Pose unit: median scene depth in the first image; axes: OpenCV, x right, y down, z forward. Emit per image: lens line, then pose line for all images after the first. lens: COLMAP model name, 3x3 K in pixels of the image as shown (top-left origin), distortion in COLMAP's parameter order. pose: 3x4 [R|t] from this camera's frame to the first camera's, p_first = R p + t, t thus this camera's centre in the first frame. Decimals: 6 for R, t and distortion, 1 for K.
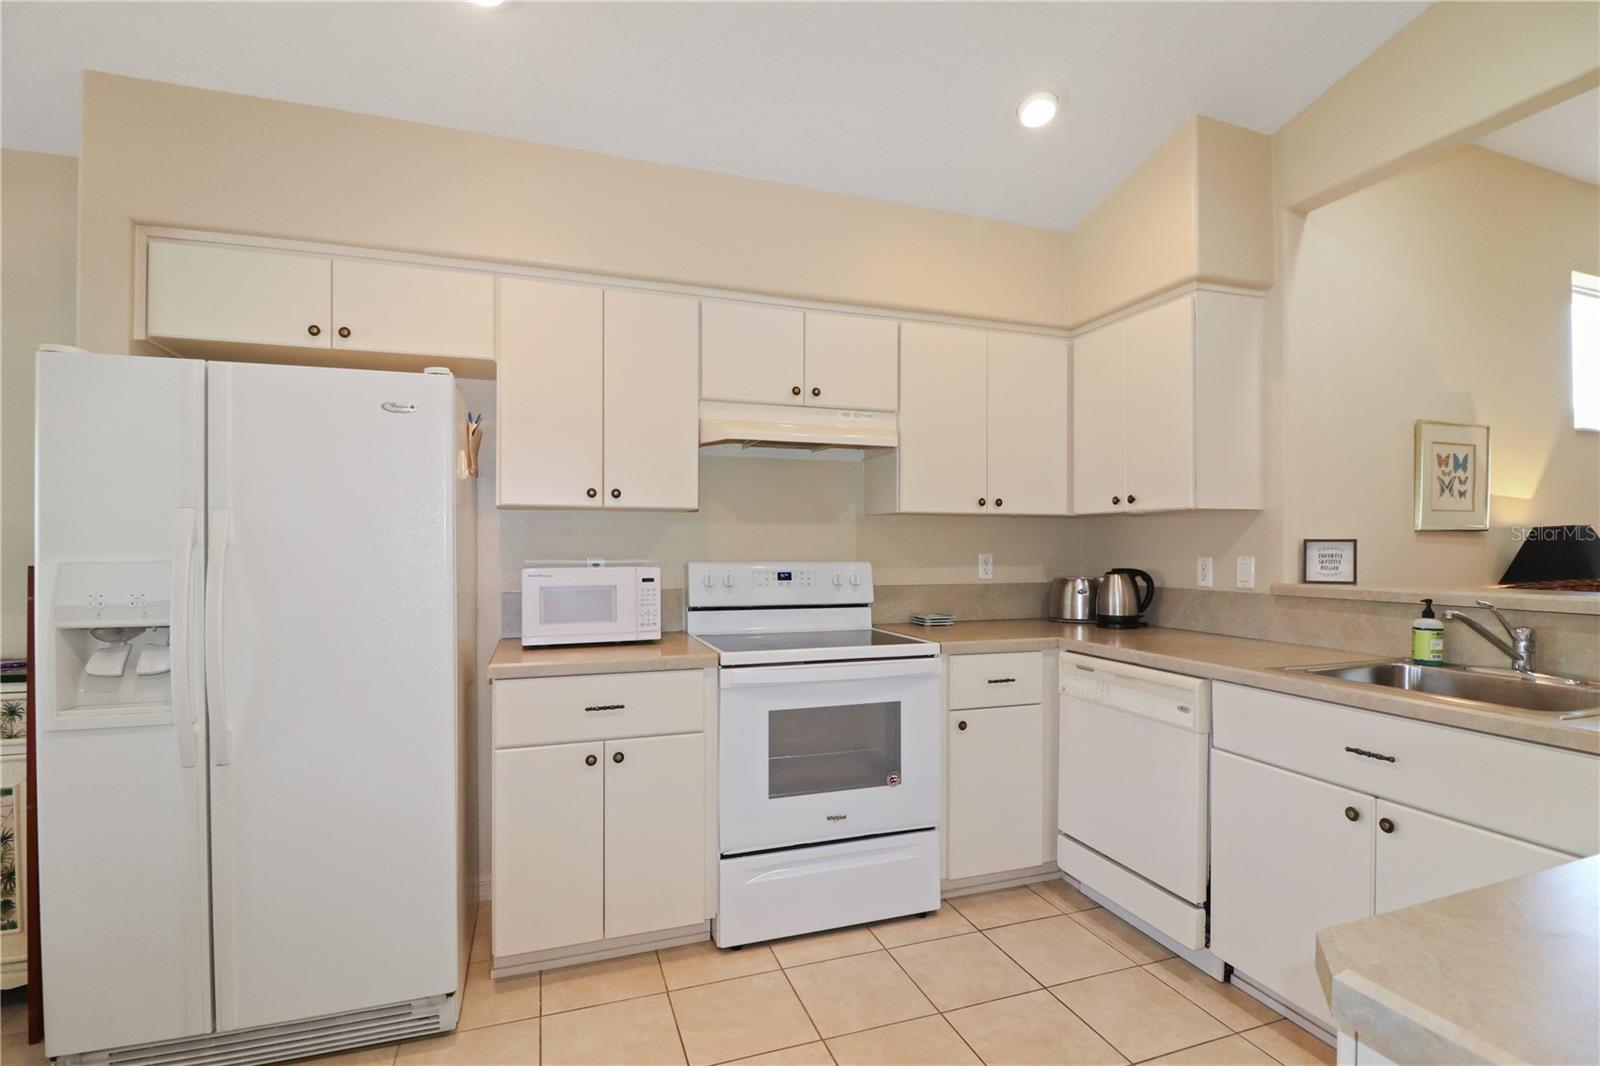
lens RADIAL K [[771.0, 0, 799.6], [0, 771.0, 568.0], [0, 0, 1]] dist [-0.002584, -0.000568]
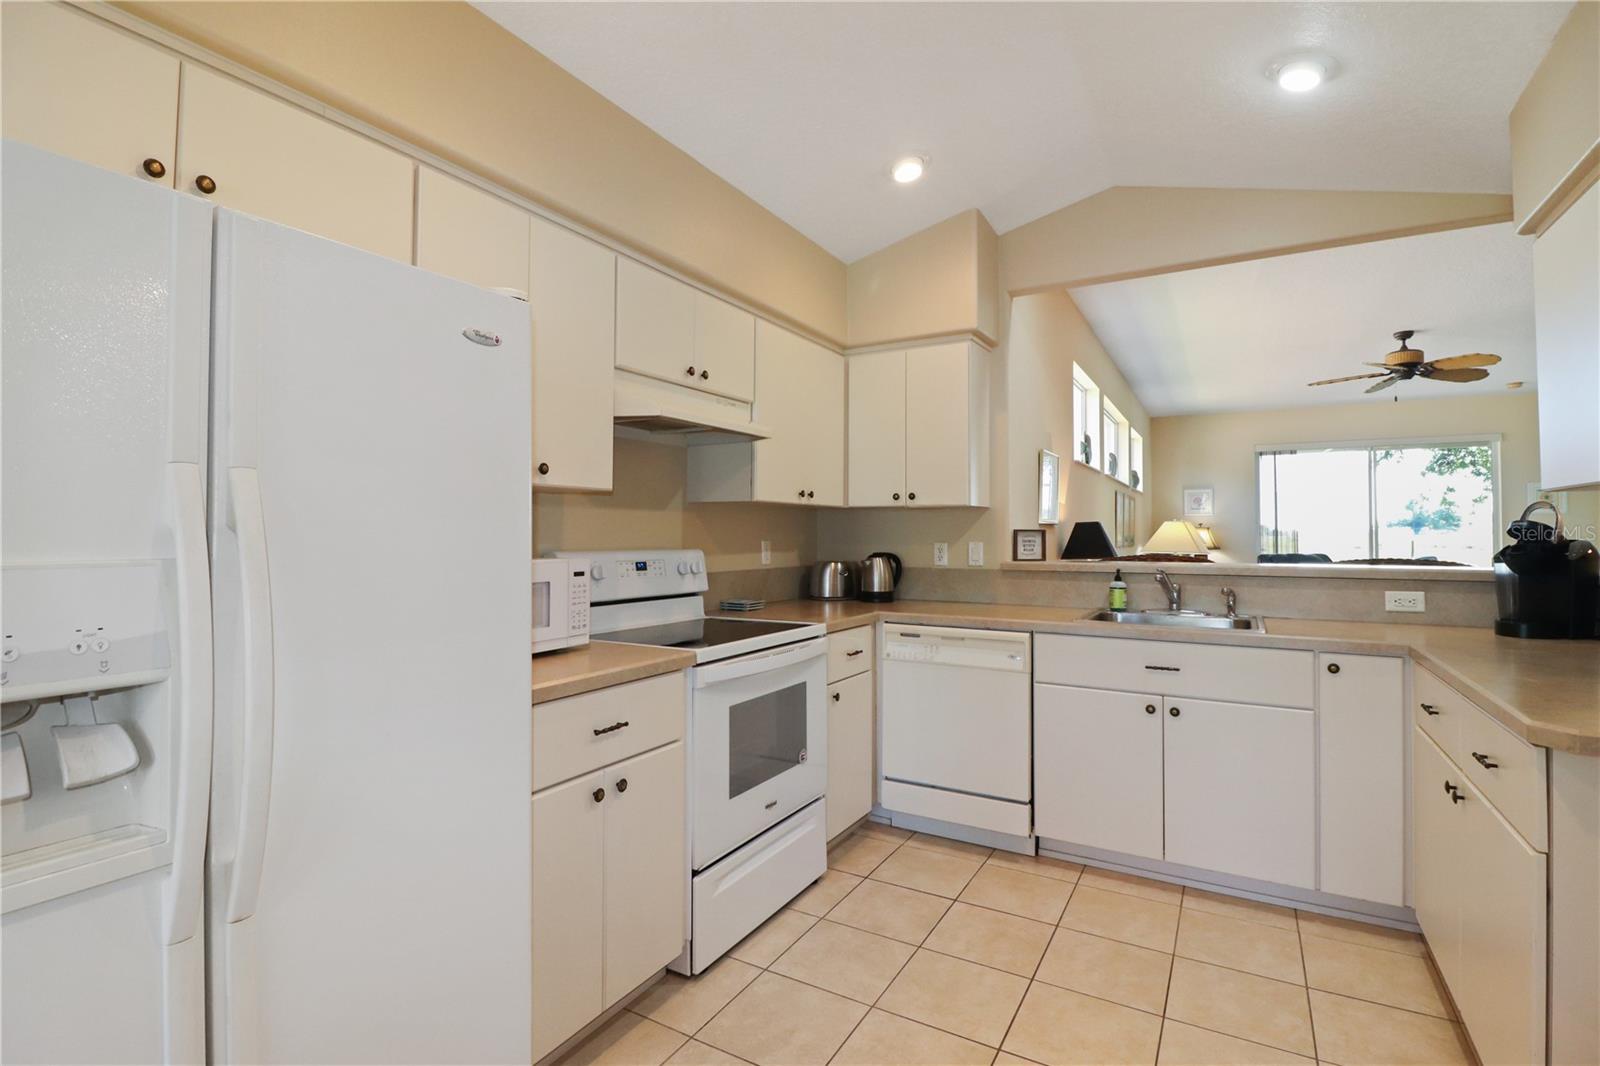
lens RADIAL K [[772.5, 0, 812.3], [0, 772.5, 539.3], [0, 0, 1]] dist [-0.002191, -0.007110]
pose [[0.747182, -0.002812, 0.664614, -0.531735], [0.015389, 0.999796, -0.013071, -0.006785], [-0.664442, 0.019994, 0.747073, 0.190439]]
